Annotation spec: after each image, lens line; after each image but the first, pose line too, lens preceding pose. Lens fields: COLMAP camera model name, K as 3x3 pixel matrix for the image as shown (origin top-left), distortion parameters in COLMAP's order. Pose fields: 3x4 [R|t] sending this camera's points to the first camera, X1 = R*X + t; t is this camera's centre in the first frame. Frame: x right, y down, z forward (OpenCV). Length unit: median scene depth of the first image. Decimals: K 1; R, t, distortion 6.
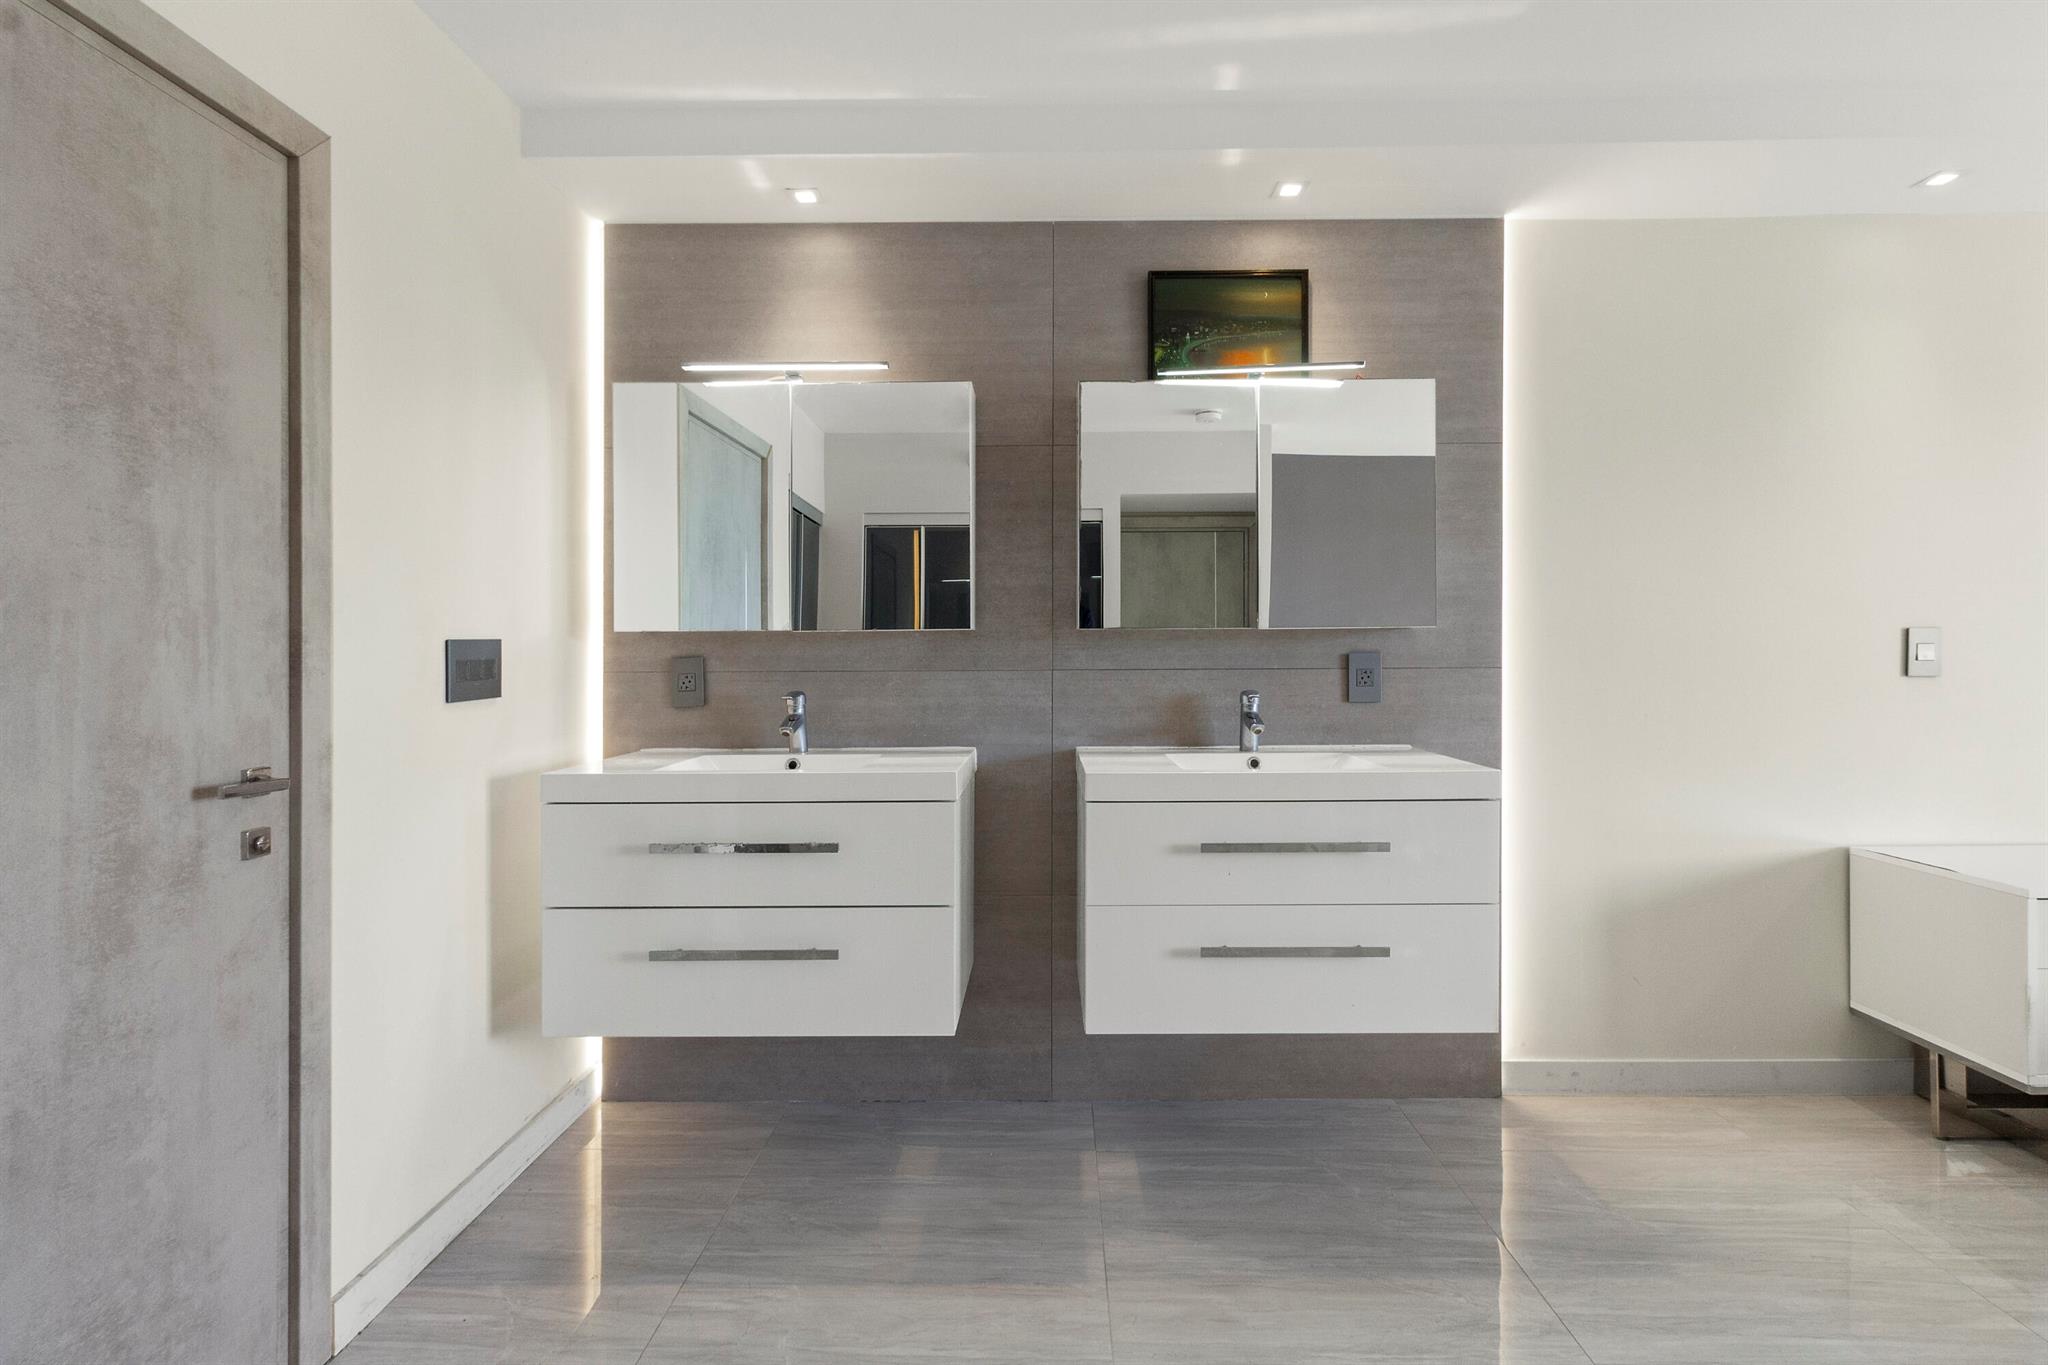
lens RADIAL K [[930.9, 0, 1031.2], [0, 930.9, 651.2], [0, 0, 1]] dist [0.004218, 0.000002]
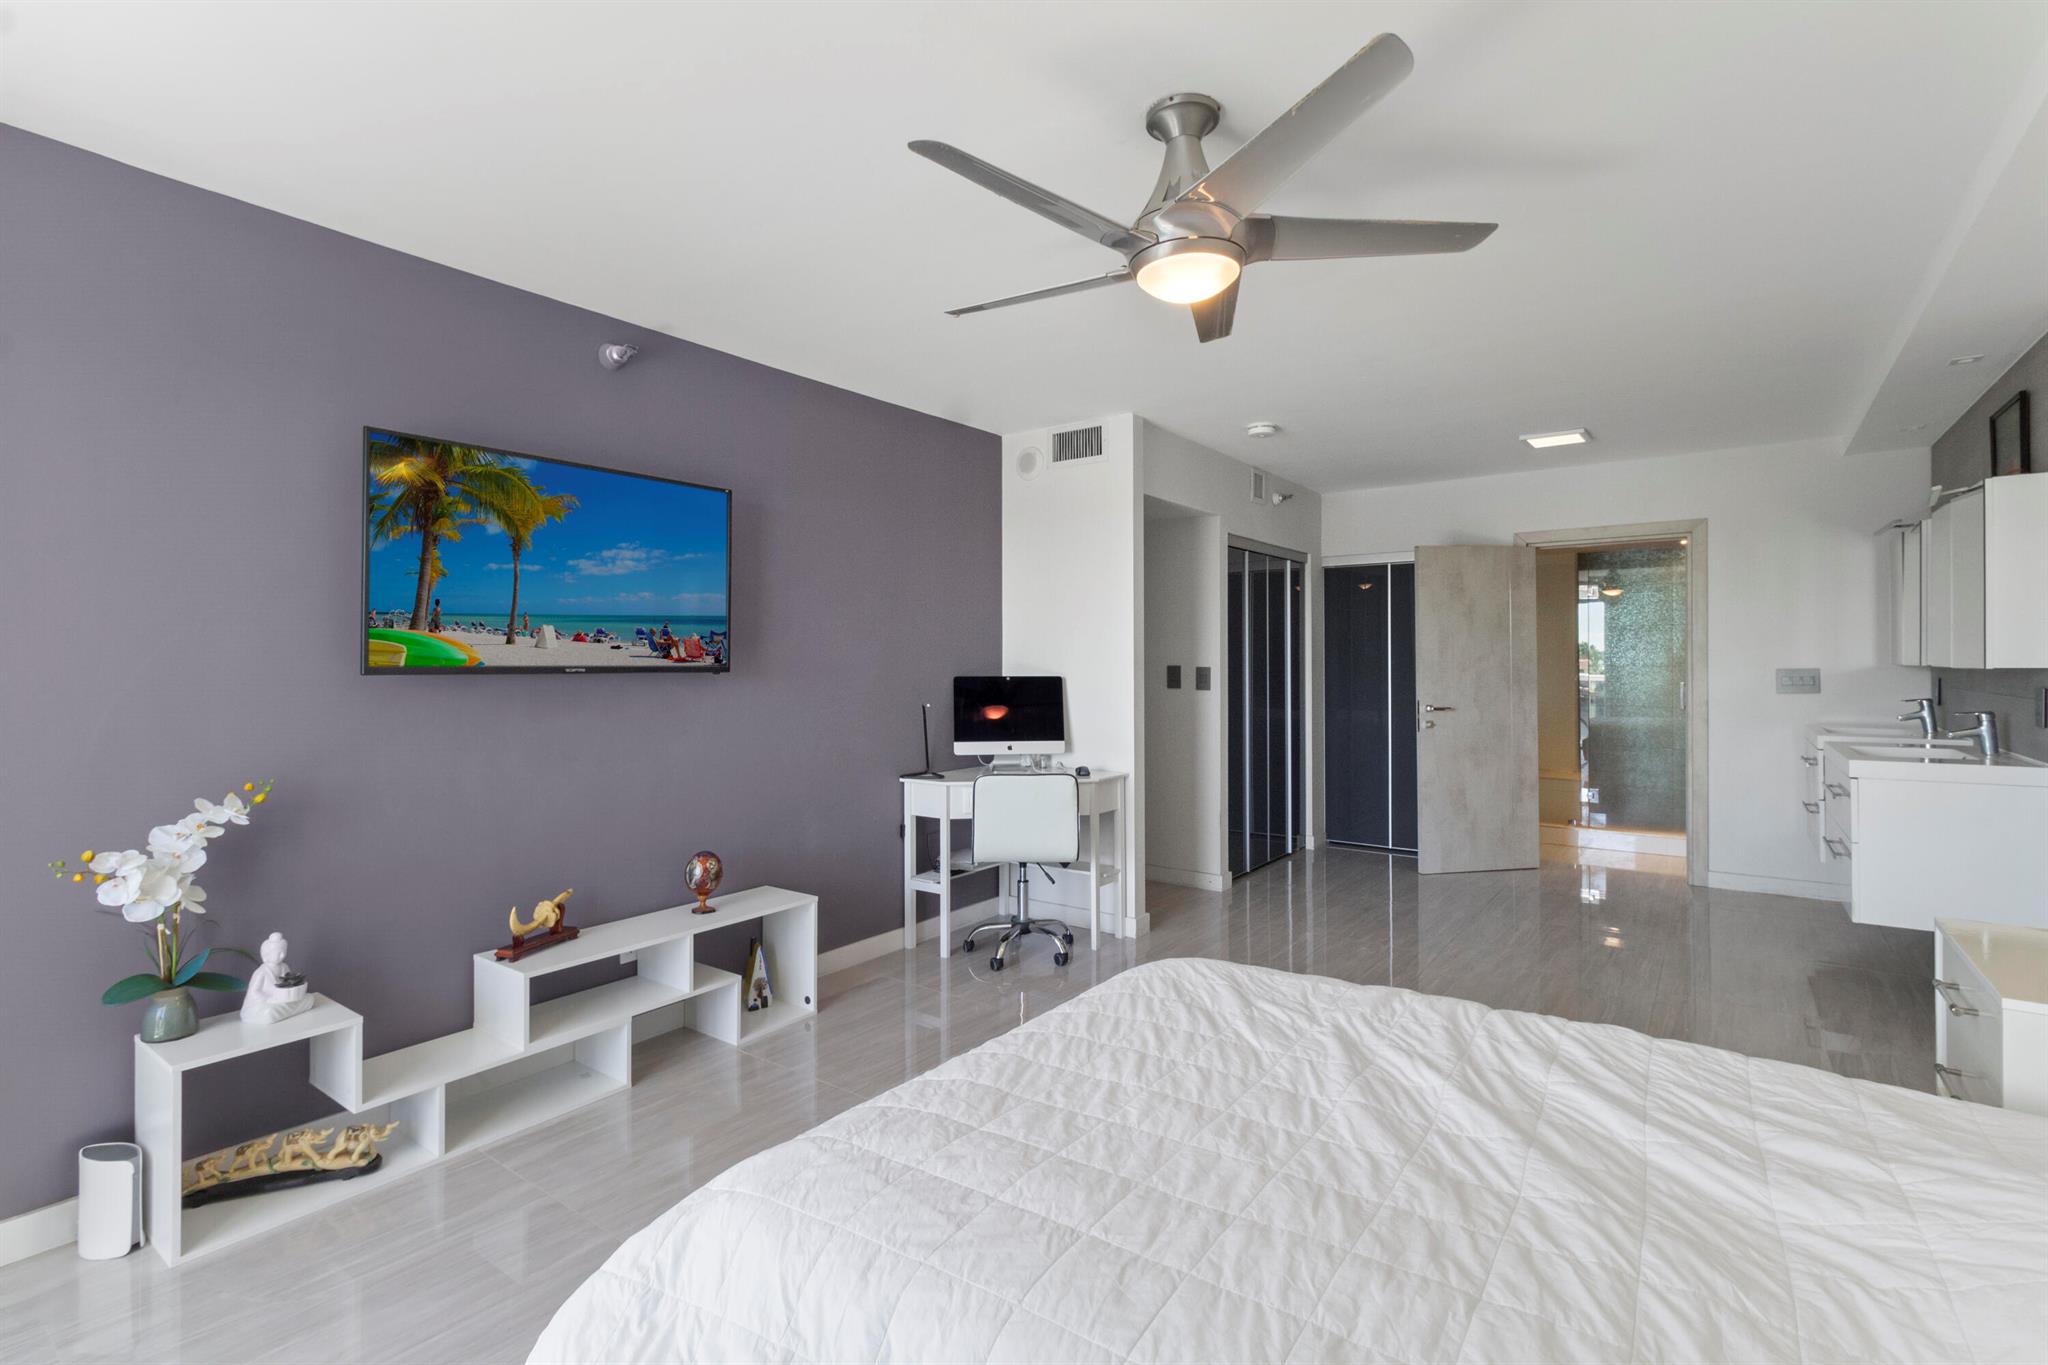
lens RADIAL K [[952.9, 0, 1041.5], [0, 952.9, 655.8], [0, 0, 1]] dist [0.002375, 0.000090]
pose [[-0.575128, 0.004163, -0.818053, 2.300020], [0.009447, 0.999954, -0.001553, -0.054675], [0.818009, -0.008622, -0.575141, 0.690615]]
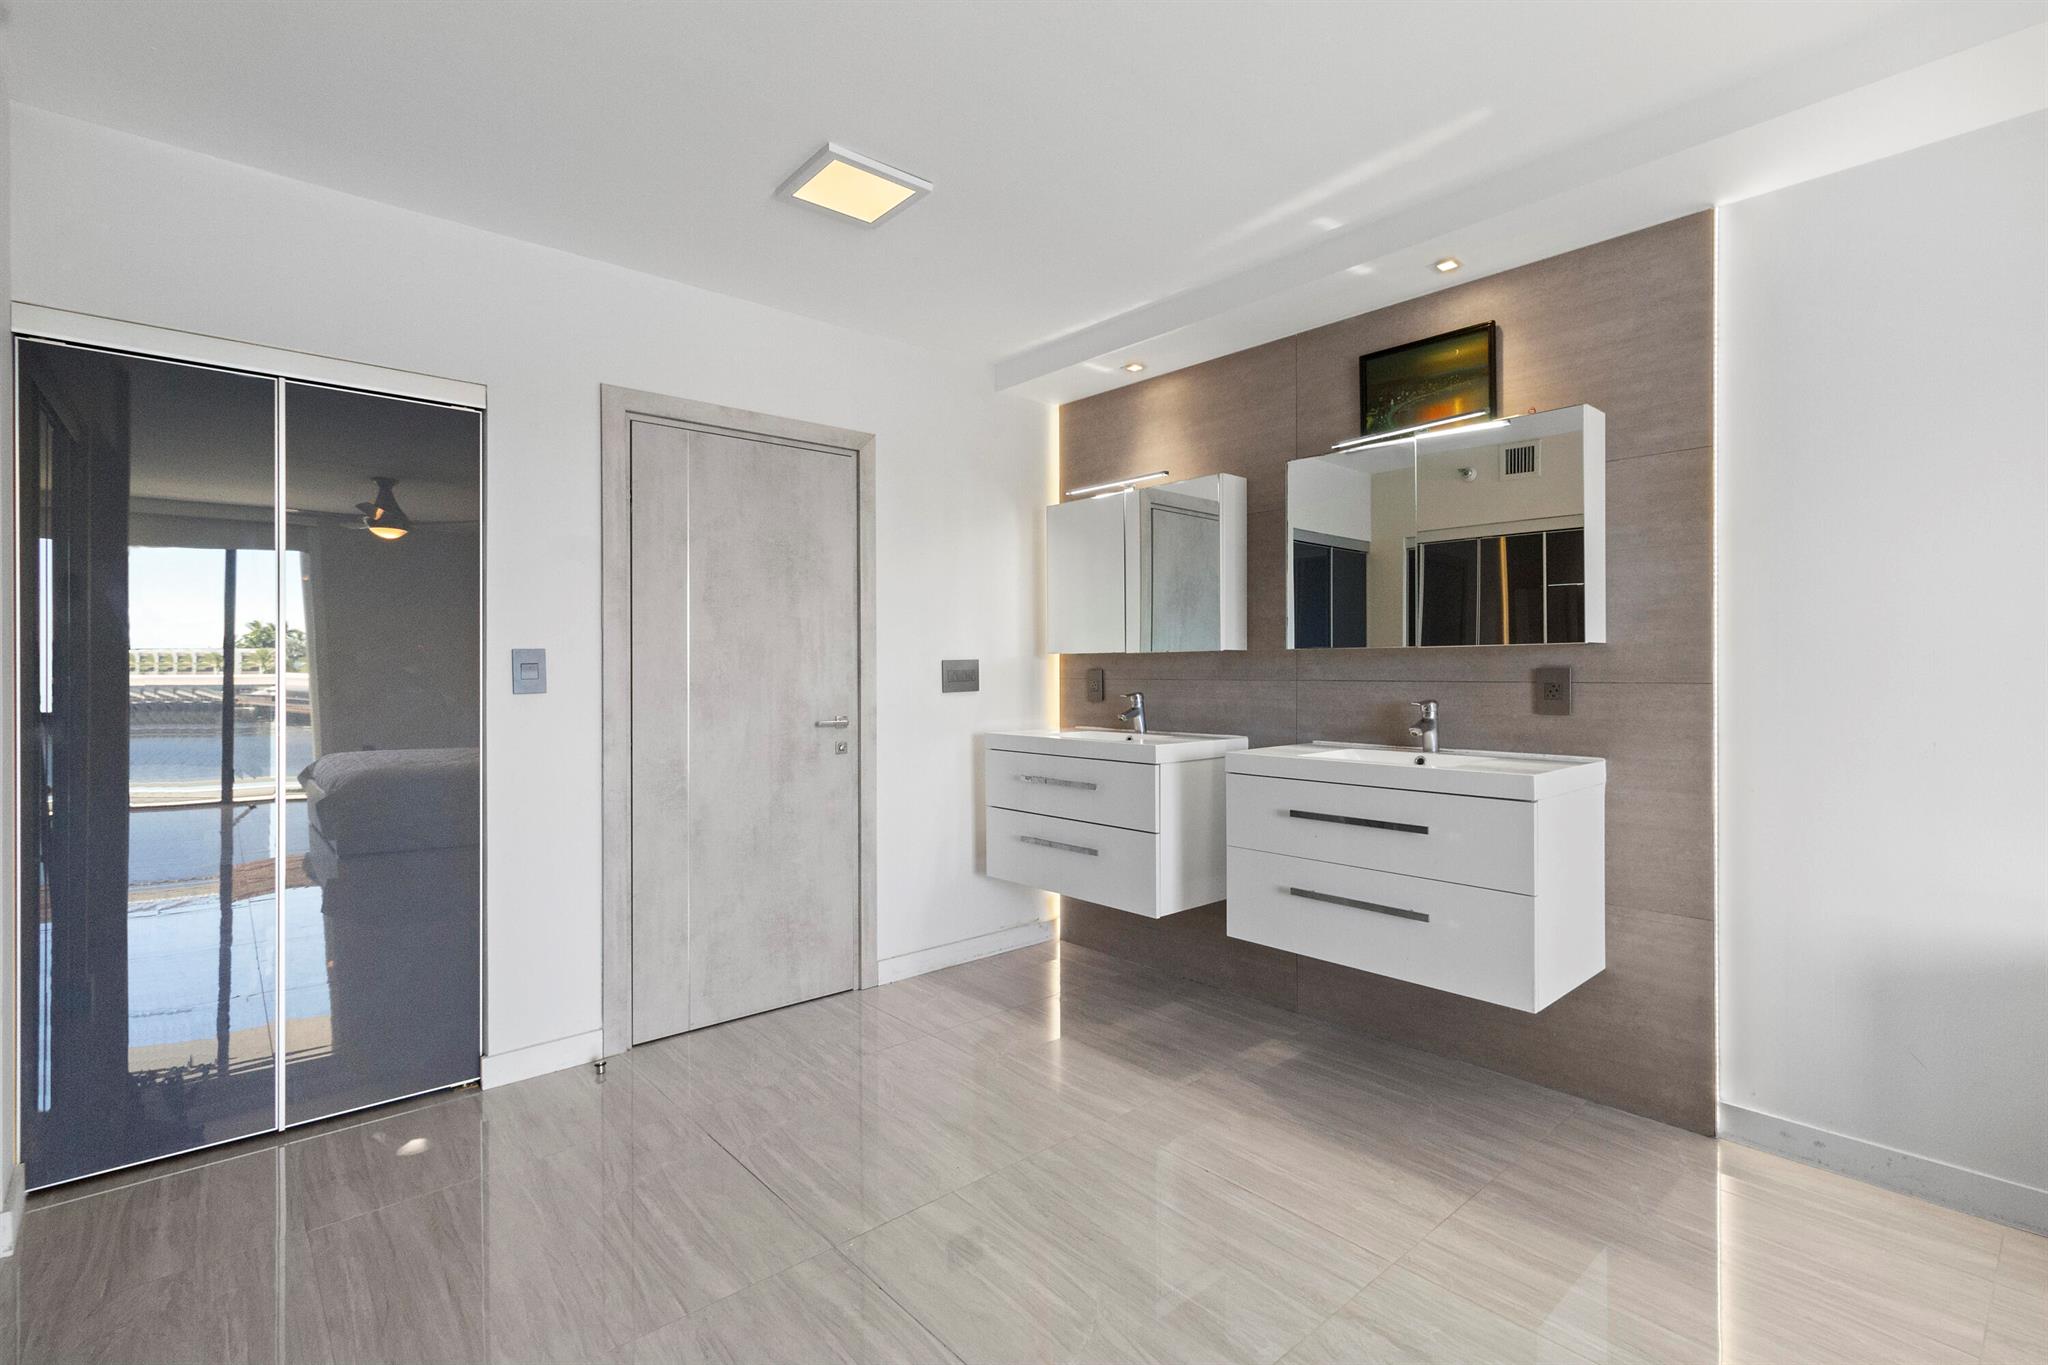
lens RADIAL K [[938.0, 0, 1068.6], [0, 938.0, 662.7], [0, 0, 1]] dist [0.002684, -0.000009]
pose [[0.691703, -0.001822, -0.722180, 0.797636], [0.002189, 0.999998, -0.000426, -0.004741], [0.722179, -0.001287, 0.691705, -0.141775]]
